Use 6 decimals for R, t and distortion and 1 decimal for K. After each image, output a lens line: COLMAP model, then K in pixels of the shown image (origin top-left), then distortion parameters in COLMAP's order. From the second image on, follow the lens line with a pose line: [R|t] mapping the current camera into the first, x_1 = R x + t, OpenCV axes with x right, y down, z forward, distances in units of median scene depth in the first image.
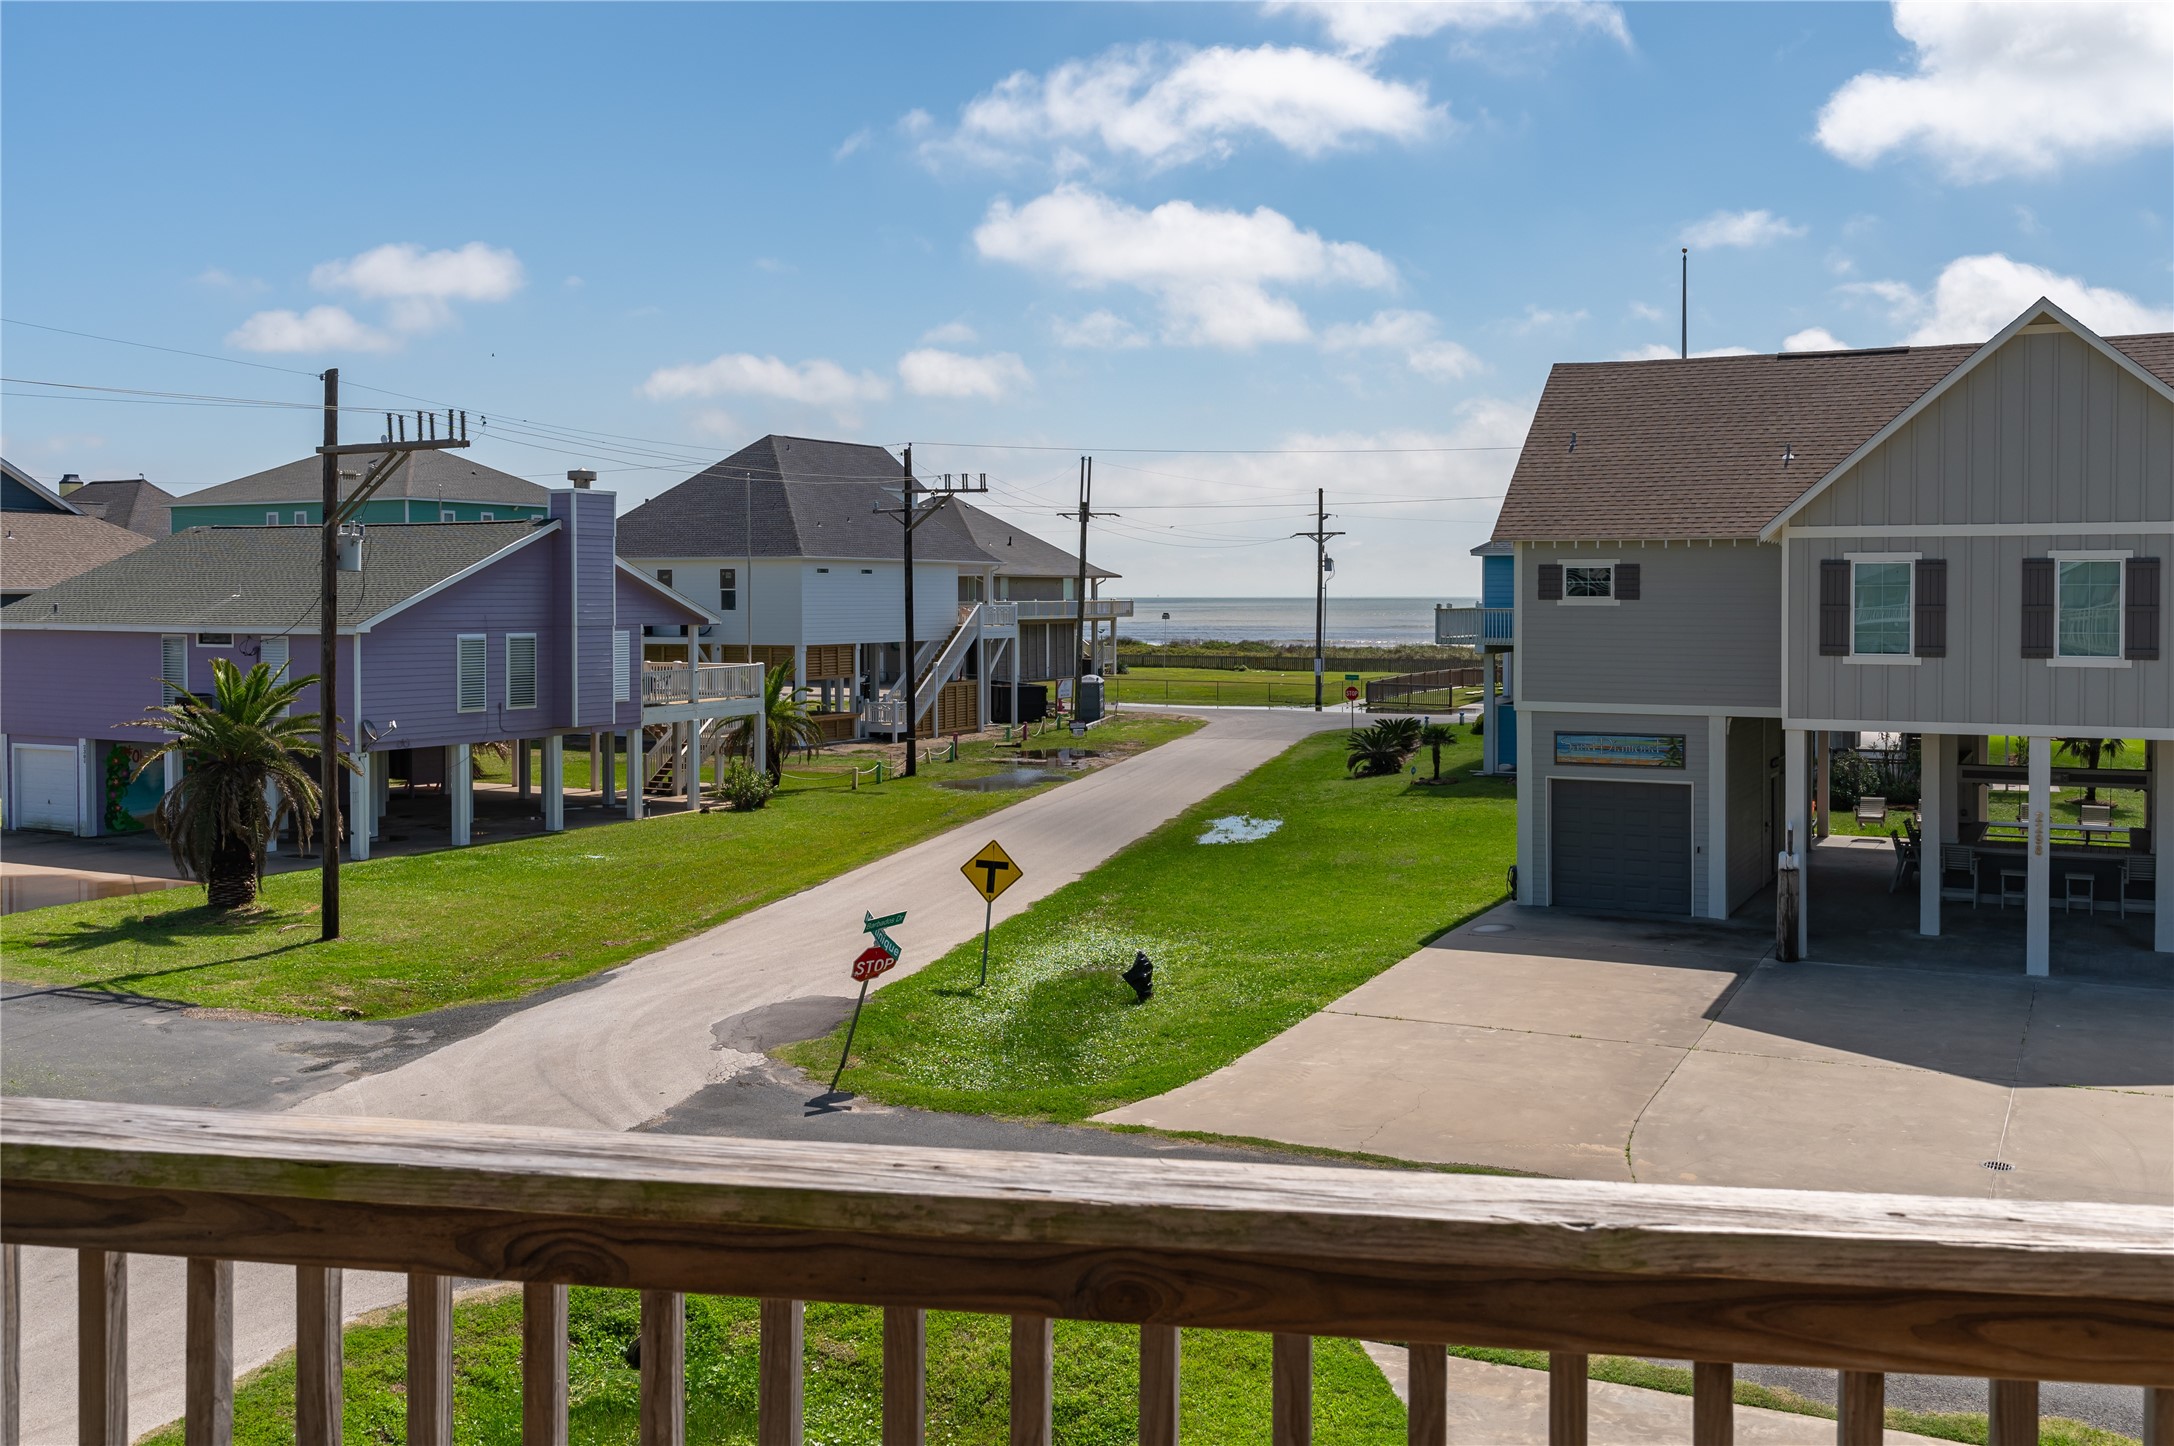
lens RADIAL K [[1941.6, 0, 1154.4], [0, 1941.6, 625.7], [0, 0, 1]] dist [-0.003014, -0.003002]
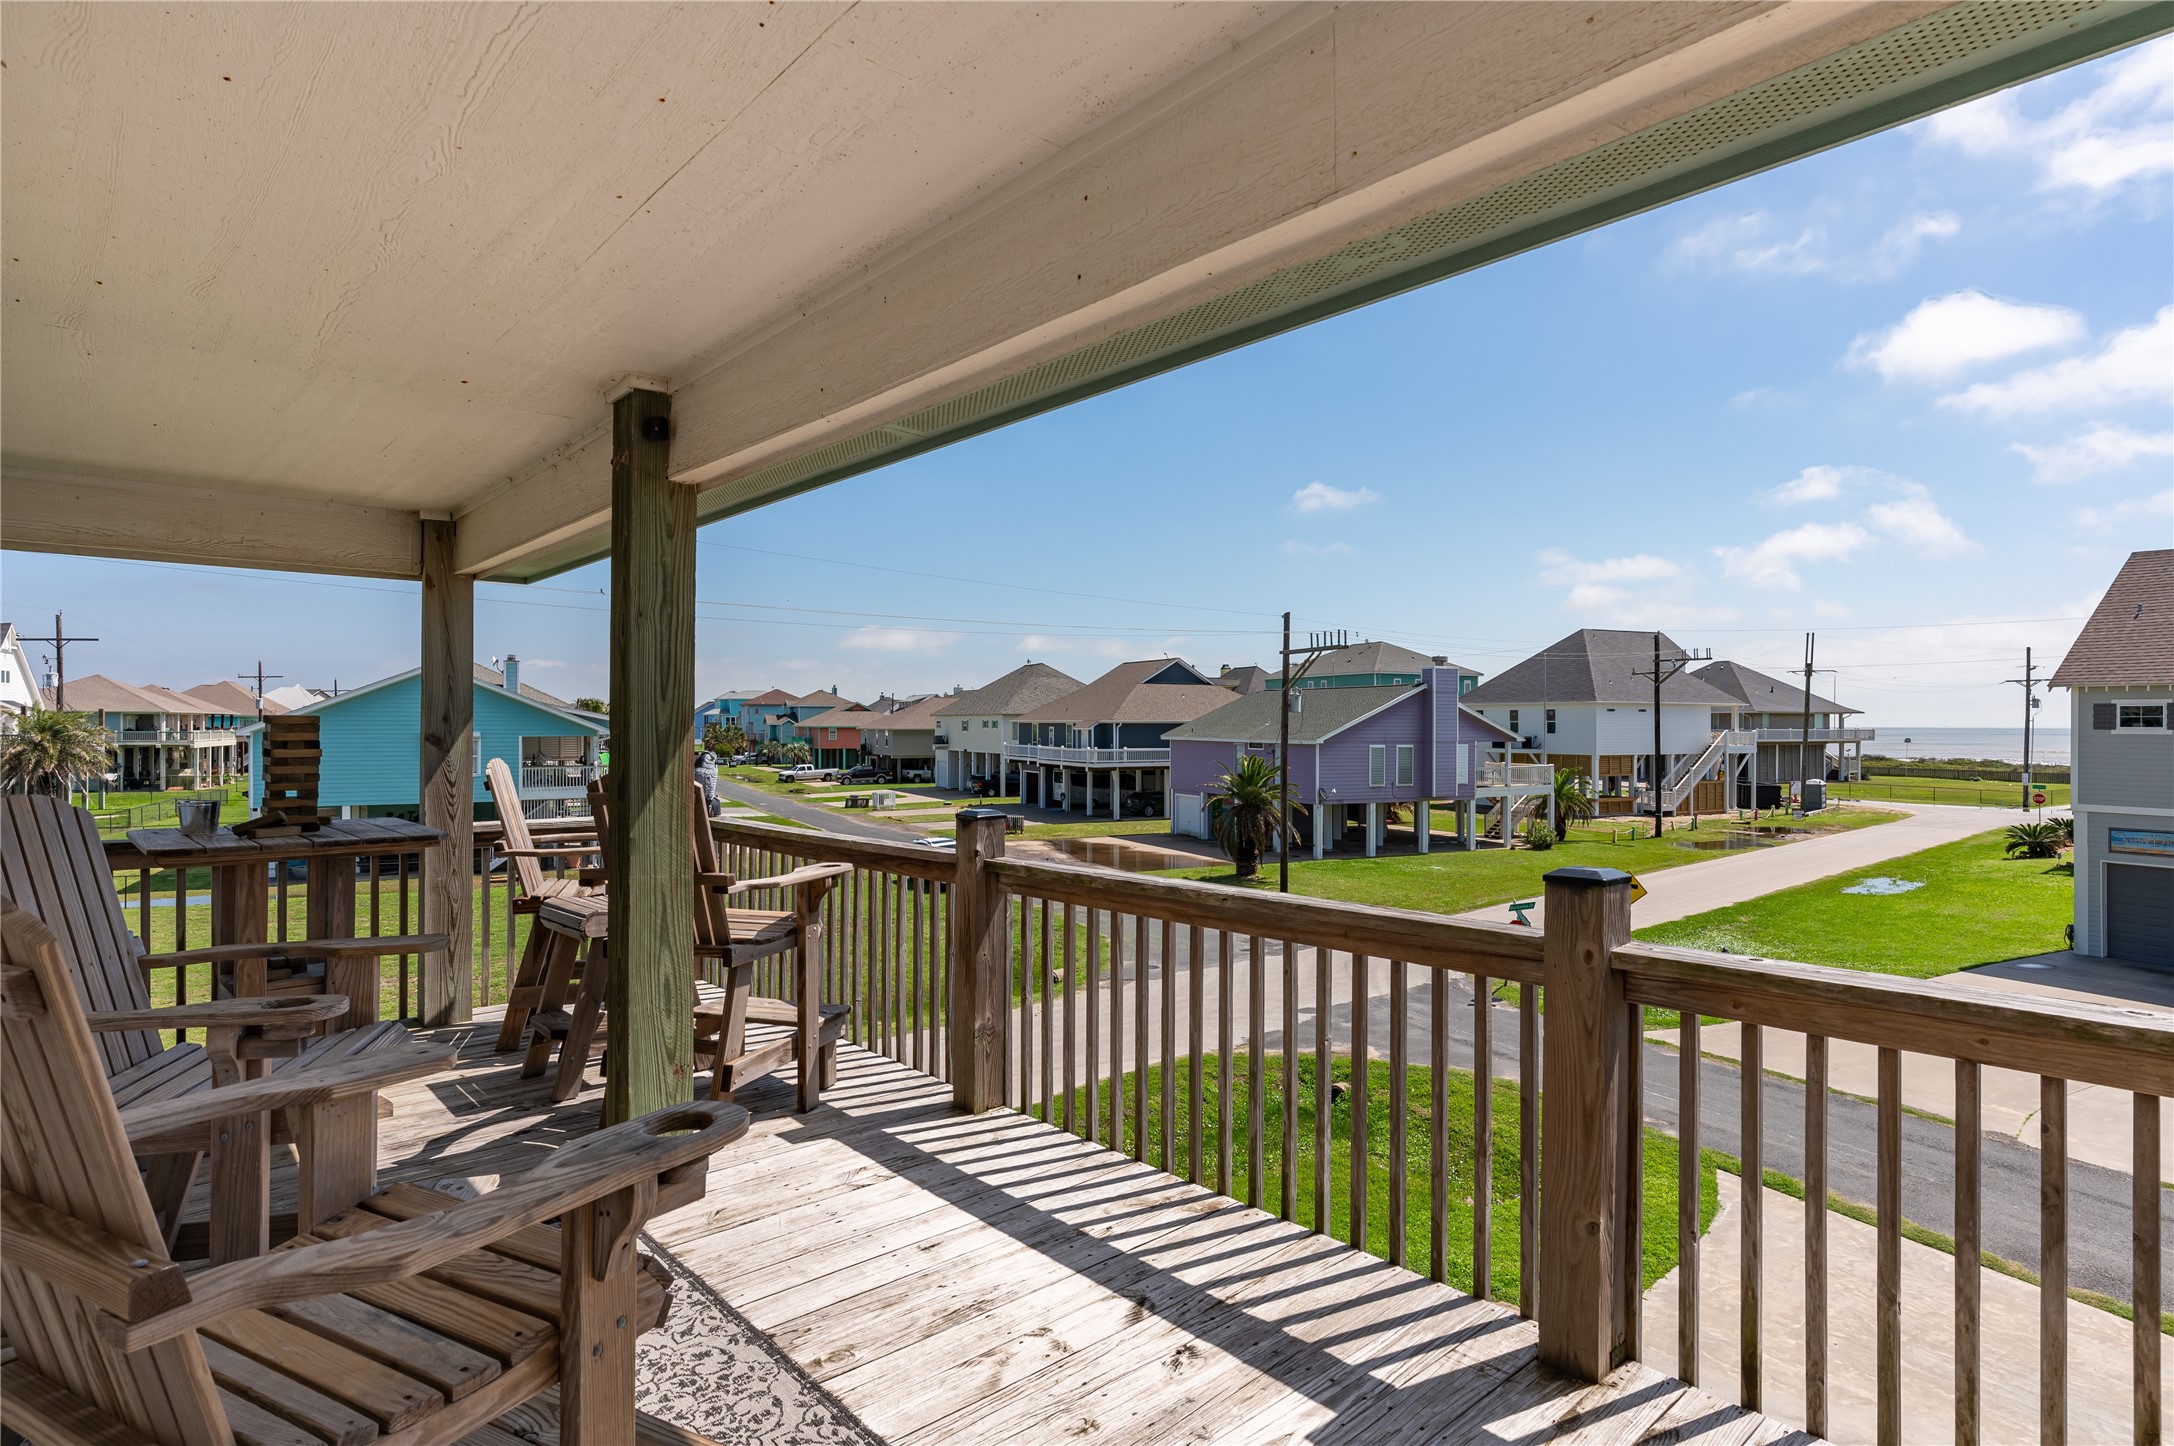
lens RADIAL K [[1117.9, 0, 1086.9], [0, 1117.9, 726.7], [0, 0, 1]] dist [-0.003739, 0.000691]
pose [[0.792810, 0.003620, -0.609458, 0.075719], [-0.012175, 0.999877, -0.009900, 0.000589], [0.609347, 0.015269, 0.792757, -0.030332]]
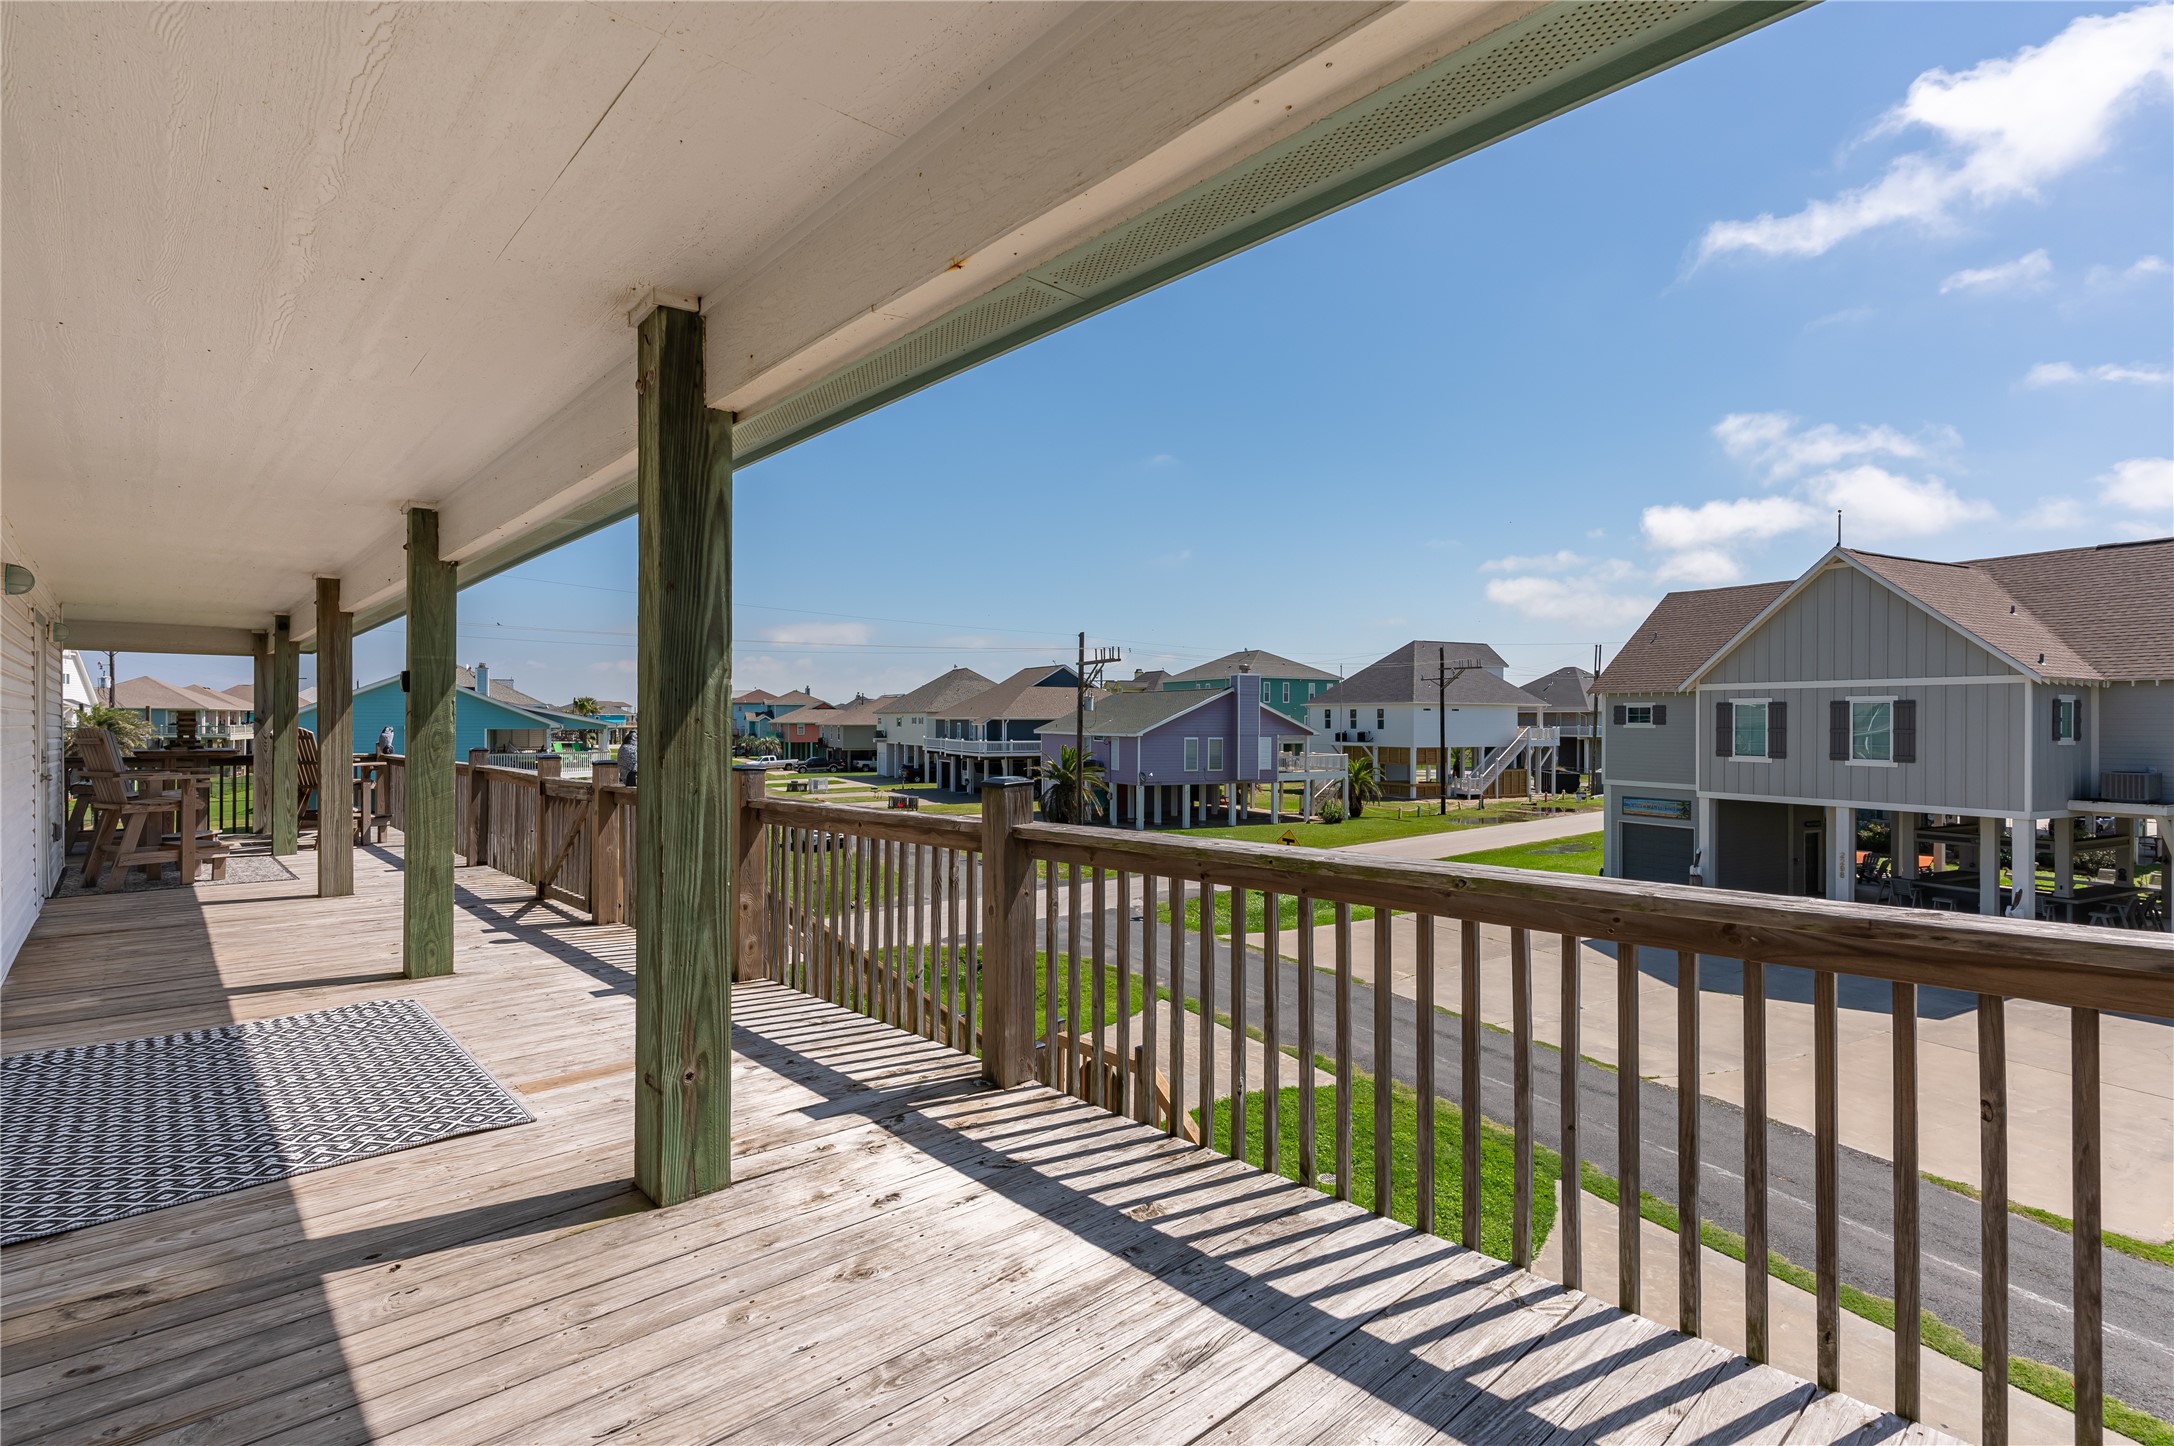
lens RADIAL K [[1036.1, 0, 1090.9], [0, 1036.1, 738.8], [0, 0, 1]] dist [-0.012208, -0.000070]
pose [[0.801466, 0.013645, -0.597885, 0.254232], [-0.014027, 0.999894, 0.004016, 0.002054], [0.597876, 0.005168, 0.801572, -0.055957]]
